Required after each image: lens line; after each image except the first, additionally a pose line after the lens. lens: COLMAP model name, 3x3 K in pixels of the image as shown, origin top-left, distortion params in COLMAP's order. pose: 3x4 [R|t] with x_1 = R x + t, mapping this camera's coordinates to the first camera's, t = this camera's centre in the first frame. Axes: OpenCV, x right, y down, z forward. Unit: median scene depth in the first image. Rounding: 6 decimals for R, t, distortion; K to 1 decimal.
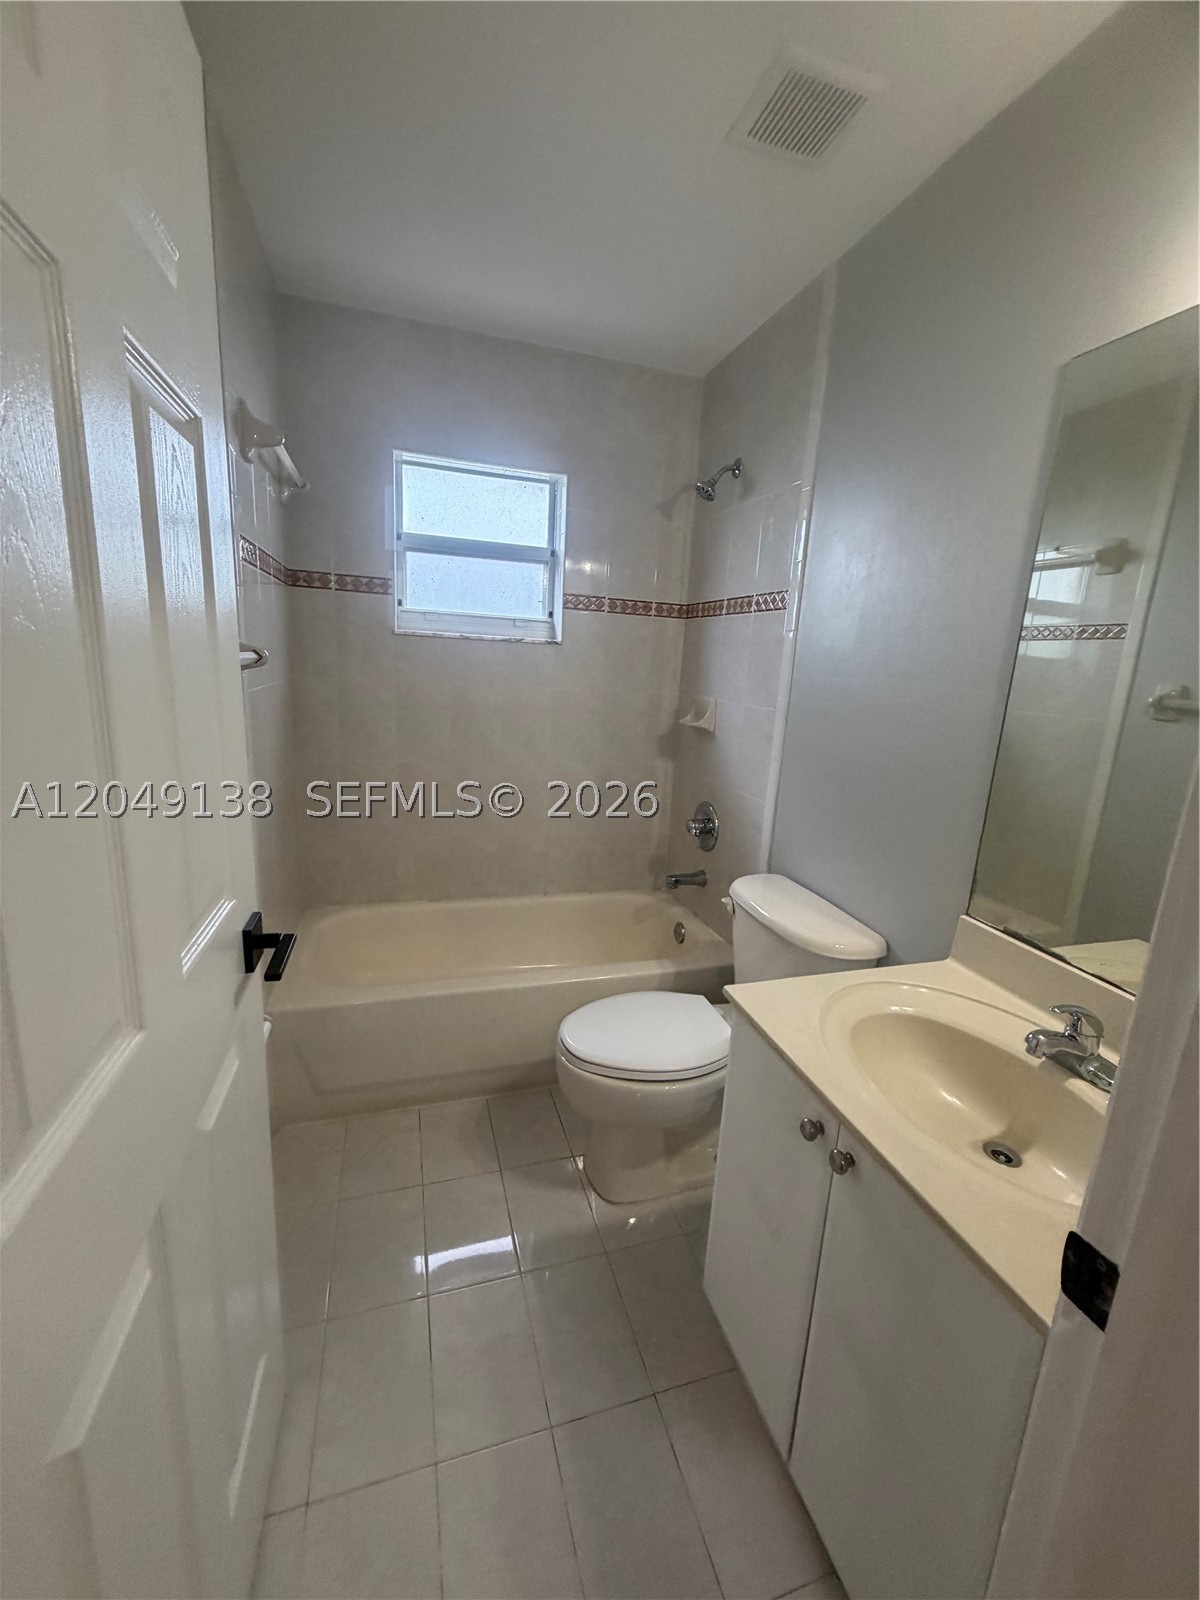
lens RADIAL K [[652.0, 0, 600.0], [0, 652.0, 800.0], [0, 0, 1]] dist [0.013307, 0.000076]
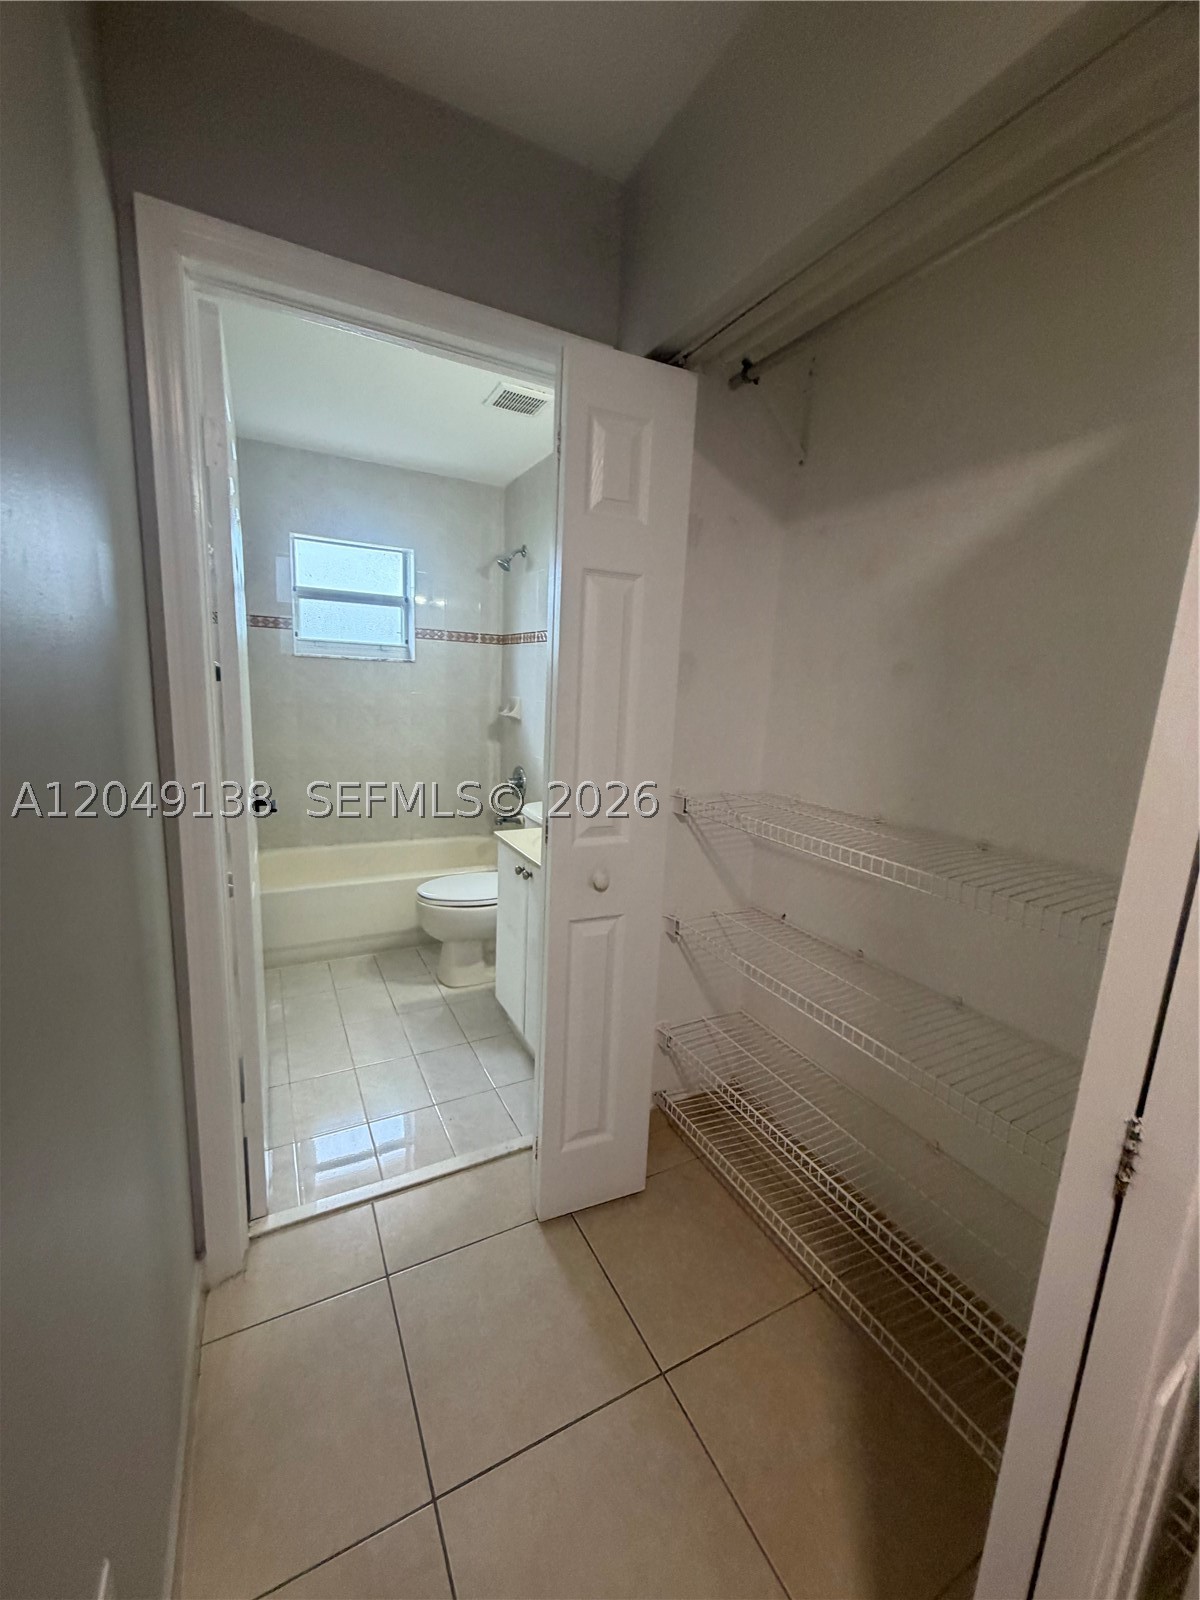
lens RADIAL K [[636.0, 0, 598.3], [0, 636.0, 796.2], [0, 0, 1]] dist [0.000112, 0.000176]
pose [[0.982344, -0.042592, 0.182173, 0.071697], [0.047004, 0.998695, -0.019964, 0.107504], [-0.181085, 0.028175, 0.983064, -0.461883]]
